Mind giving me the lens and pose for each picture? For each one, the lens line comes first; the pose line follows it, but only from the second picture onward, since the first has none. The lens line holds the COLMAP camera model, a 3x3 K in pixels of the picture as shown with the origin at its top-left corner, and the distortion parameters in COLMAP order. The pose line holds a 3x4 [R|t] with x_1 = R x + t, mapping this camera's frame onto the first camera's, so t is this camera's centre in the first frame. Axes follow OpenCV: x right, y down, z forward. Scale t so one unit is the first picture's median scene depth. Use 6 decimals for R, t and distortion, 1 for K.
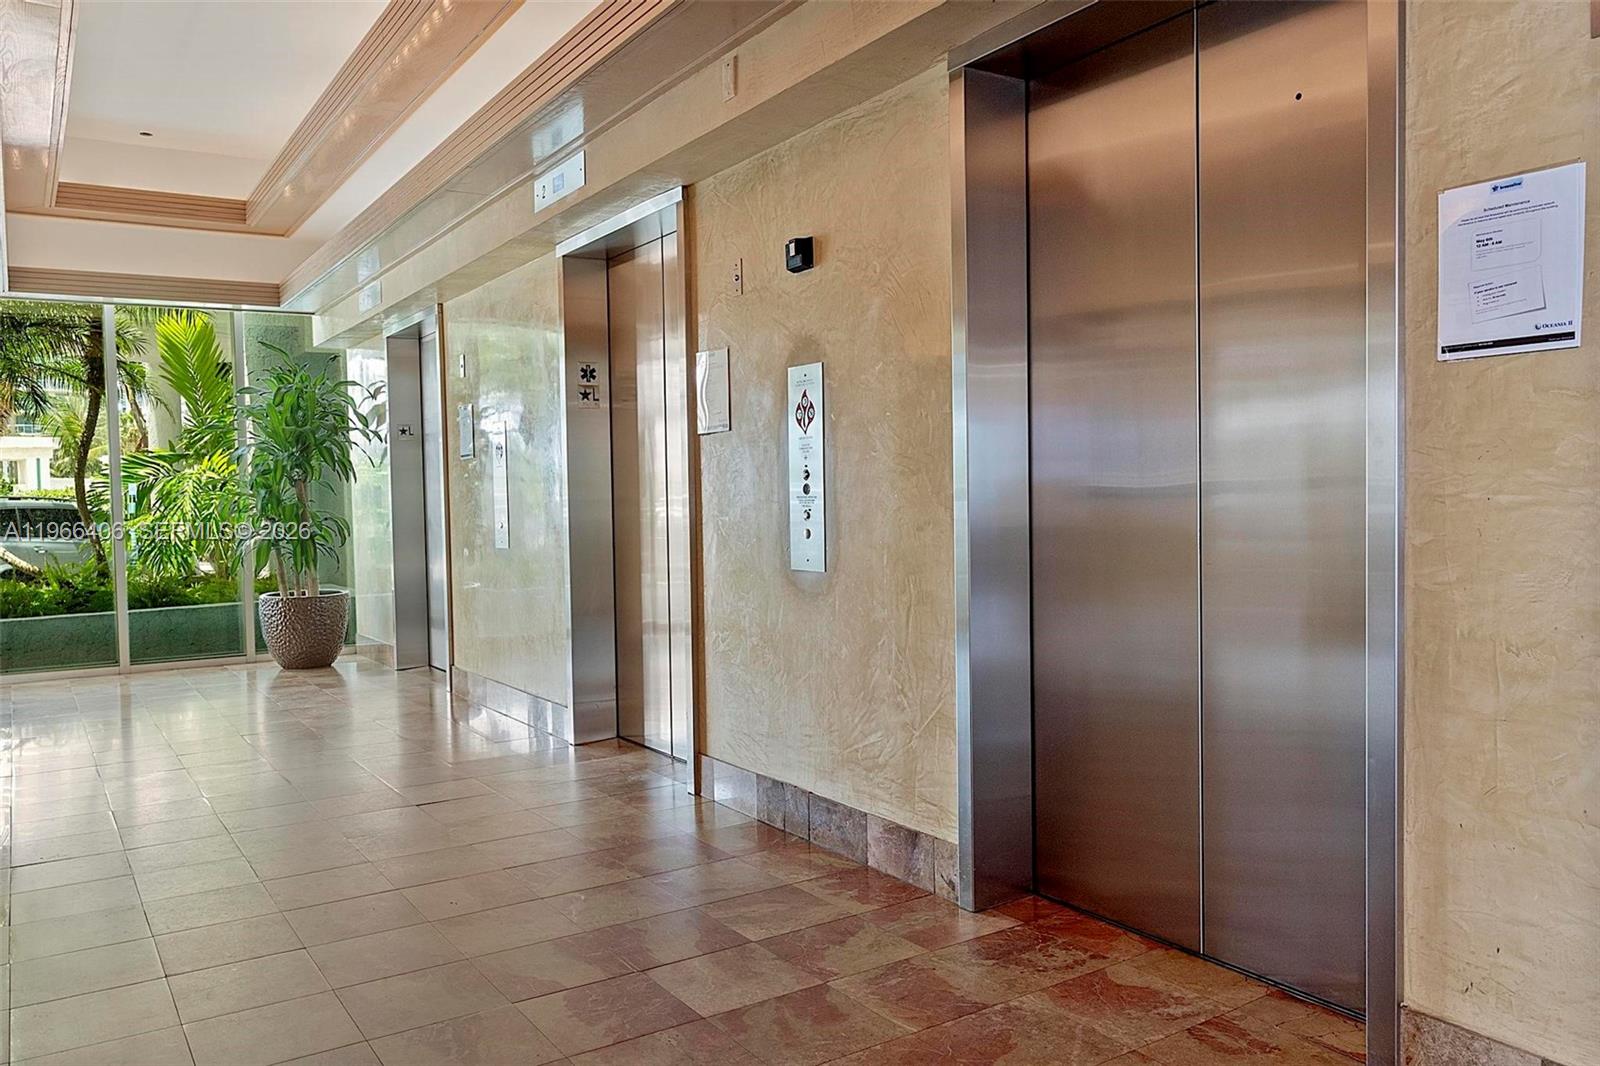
lens RADIAL K [[1196.1, 0, 800.9], [0, 1196.1, 535.0], [0, 0, 1]] dist [0.000764, -0.002512]
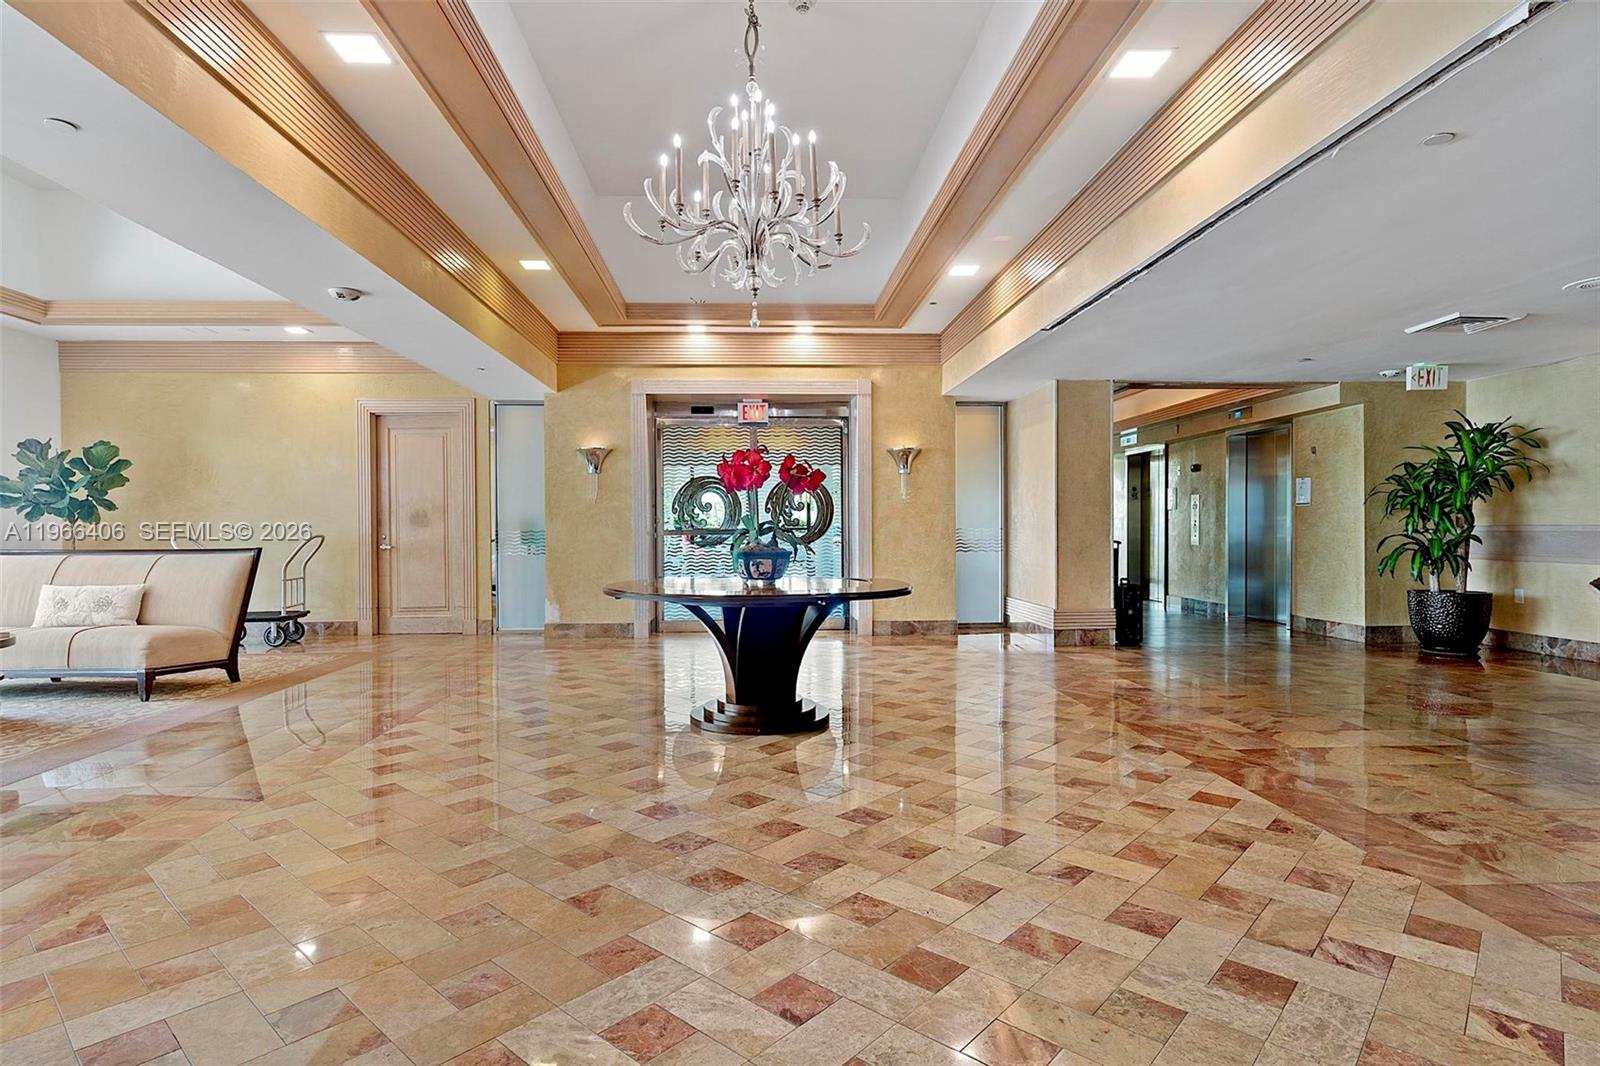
lens RADIAL K [[890.0, 0, 794.6], [0, 890.0, 539.4], [0, 0, 1]] dist [0.004944, 0.000219]
pose [[0.877076, 0.022429, -0.479827, 0.261646], [-0.029247, 0.999550, -0.006738, 0.070521], [0.479460, 0.019943, 0.877337, -2.290497]]
